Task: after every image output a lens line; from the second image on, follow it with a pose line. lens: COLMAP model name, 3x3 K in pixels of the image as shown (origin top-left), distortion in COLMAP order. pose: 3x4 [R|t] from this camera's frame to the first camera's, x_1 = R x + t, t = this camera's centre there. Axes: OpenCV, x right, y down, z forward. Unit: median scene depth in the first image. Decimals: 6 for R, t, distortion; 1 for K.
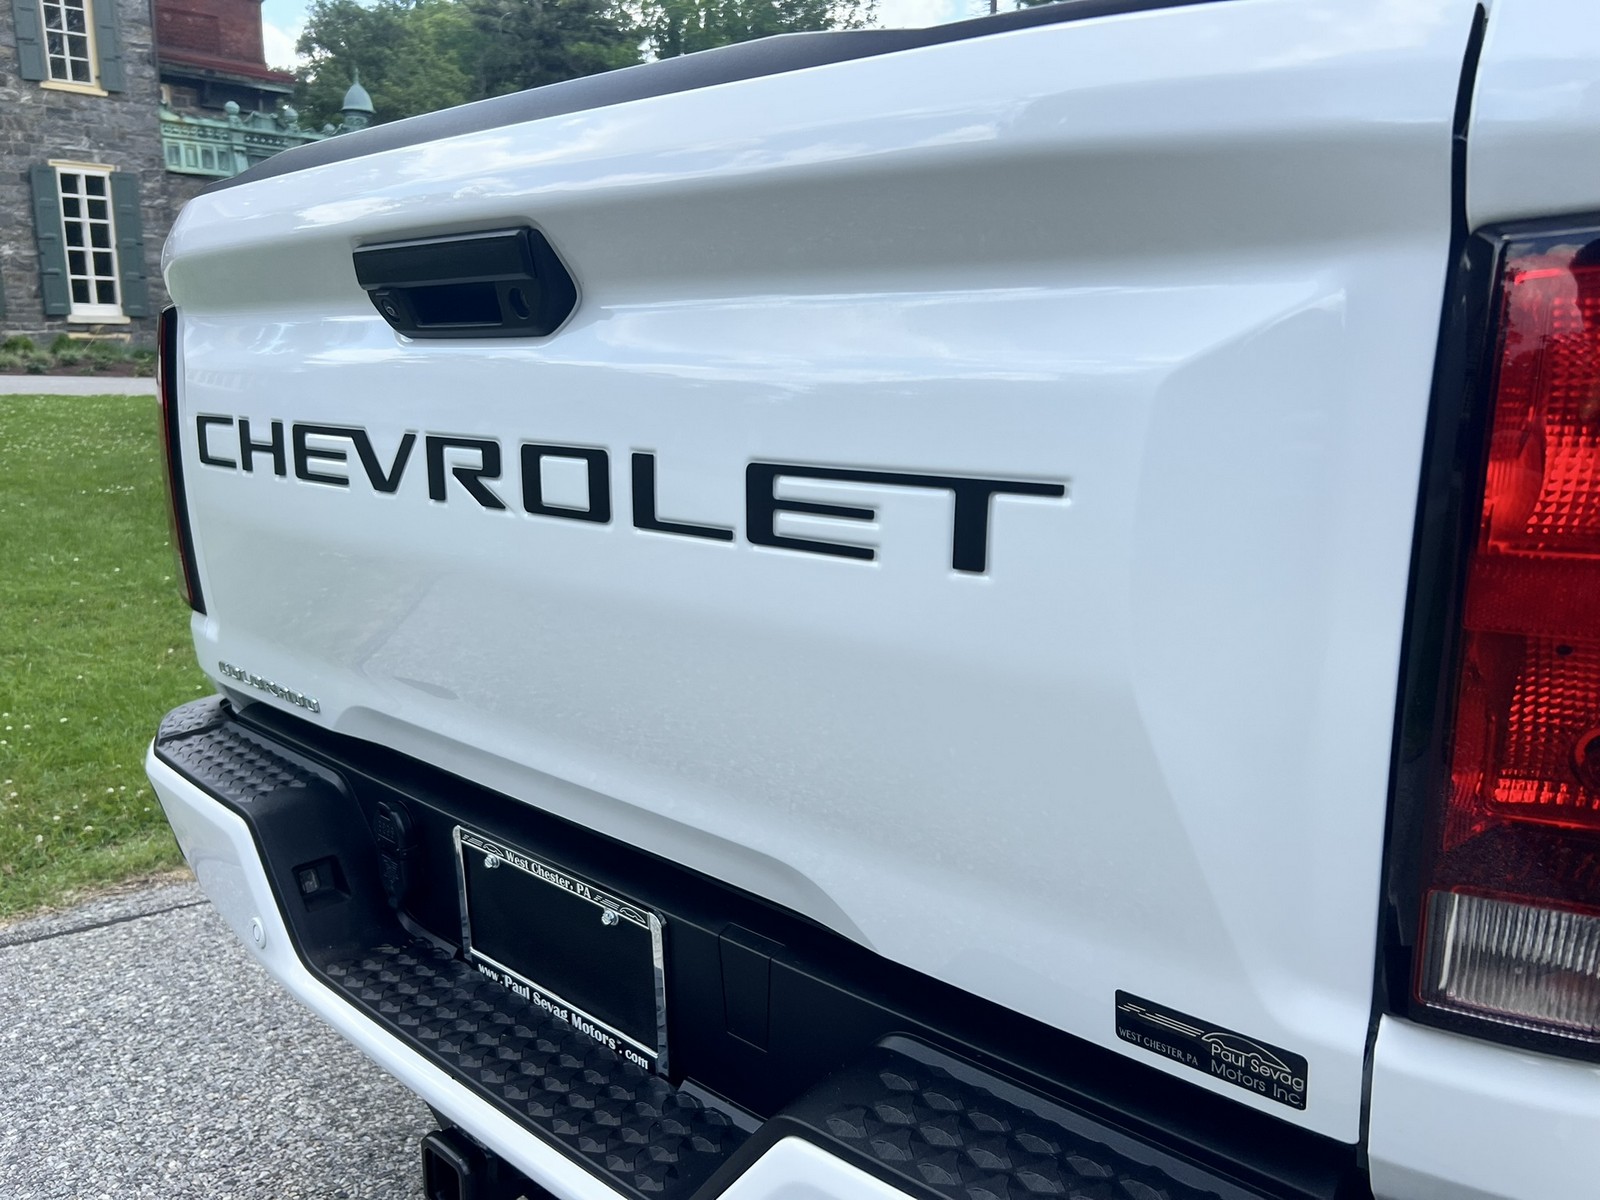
lens RADIAL K [[1205.3, 0, 800.0], [0, 1205.3, 600.0], [0, 0, 1]] dist [0.052489, -0.066374]
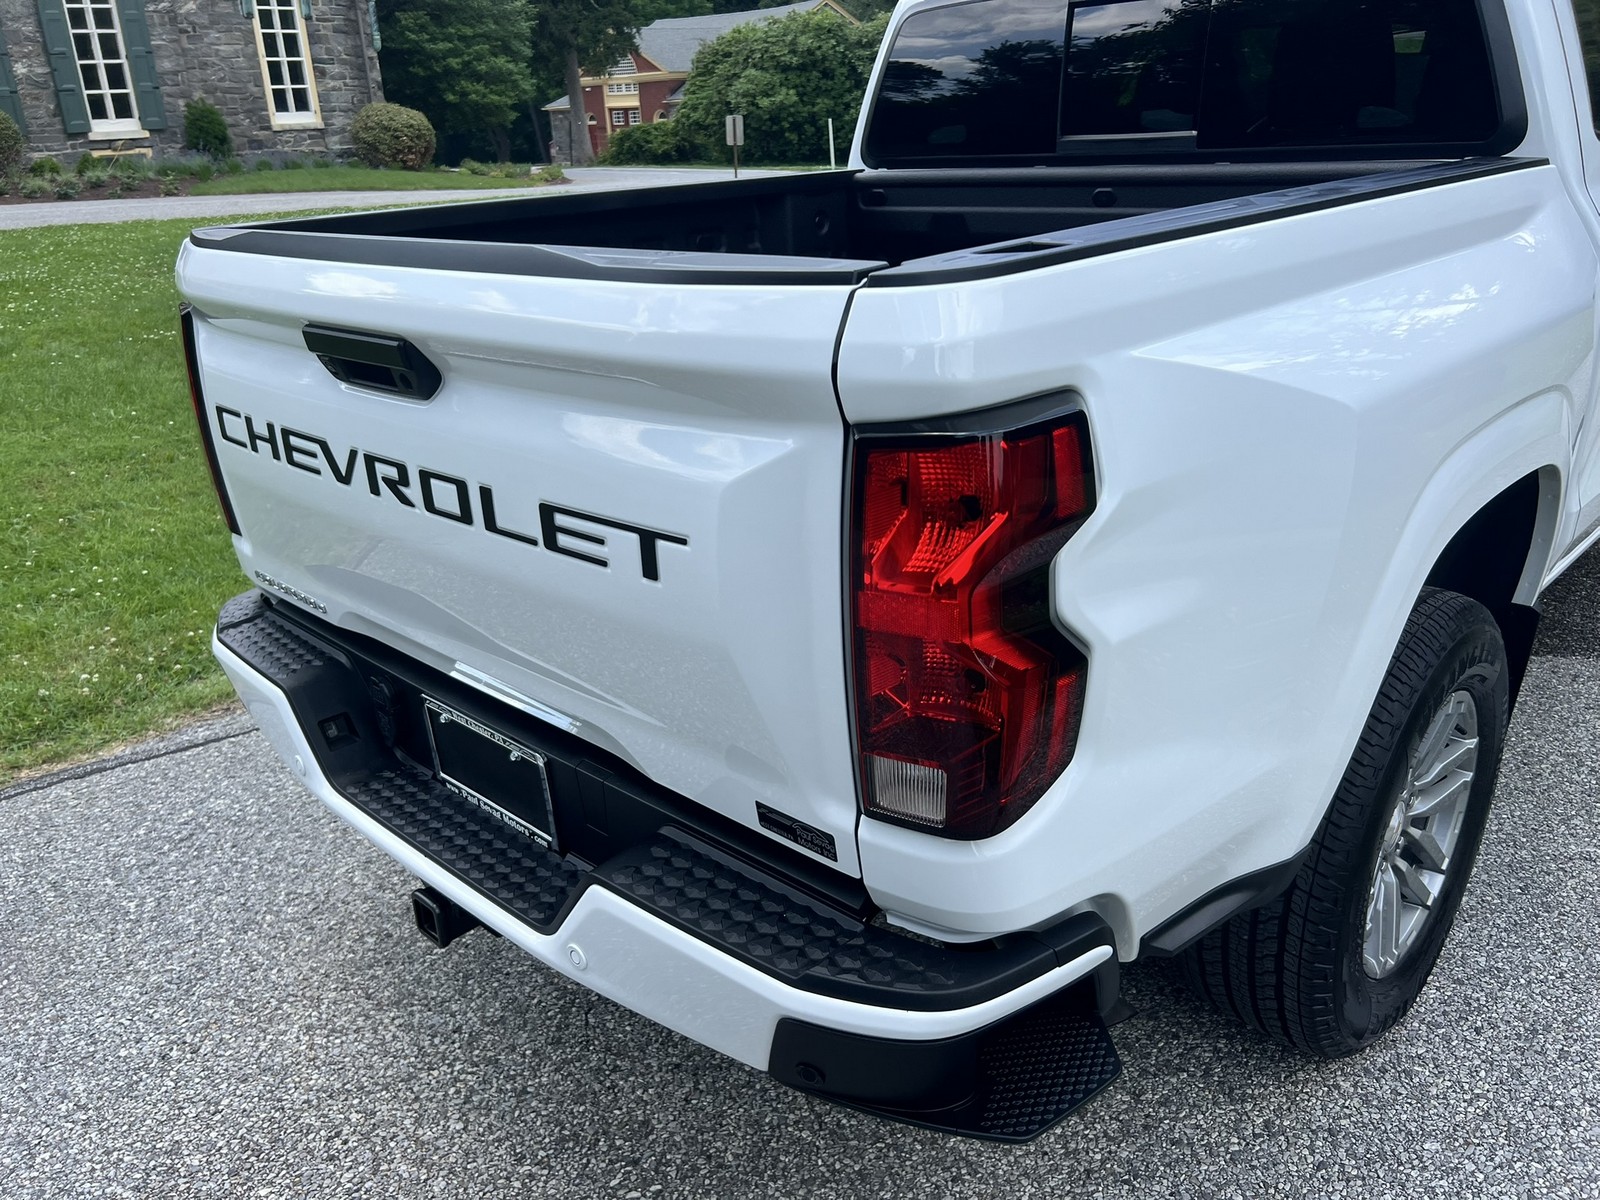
lens RADIAL K [[1200.6, 0, 800.0], [0, 1200.6, 600.0], [0, 0, 1]] dist [0.053946, -0.069847]
pose [[0.998390, -0.033835, -0.045535, 0.152659], [0.041318, 0.983702, 0.174993, -0.101743], [0.038872, -0.176593, 0.983516, -0.251702]]
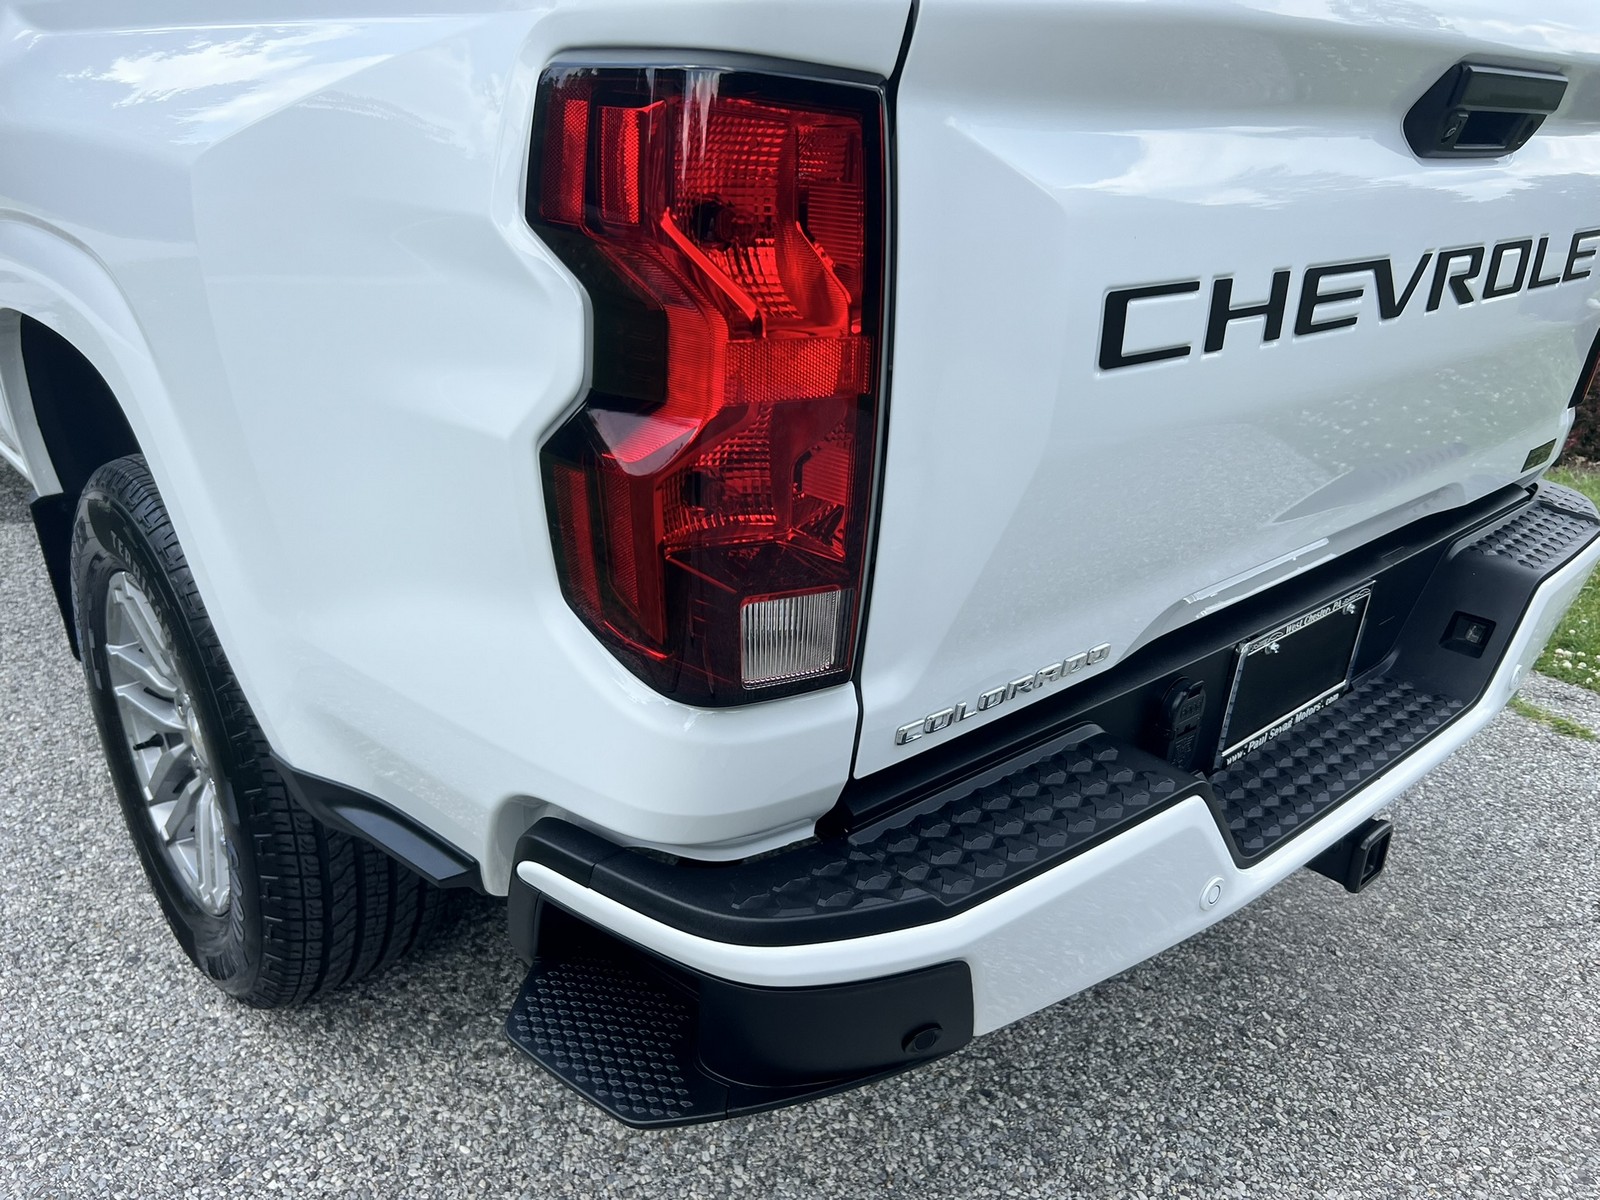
lens RADIAL K [[1205.3, 0, 800.0], [0, 1205.3, 600.0], [0, 0, 1]] dist [0.052489, -0.066374]
pose [[0.102468, -0.375439, 0.921166, -0.778287], [0.167255, 0.919359, 0.356097, -0.174128], [-0.980574, 0.117581, 0.156999, 0.742260]]
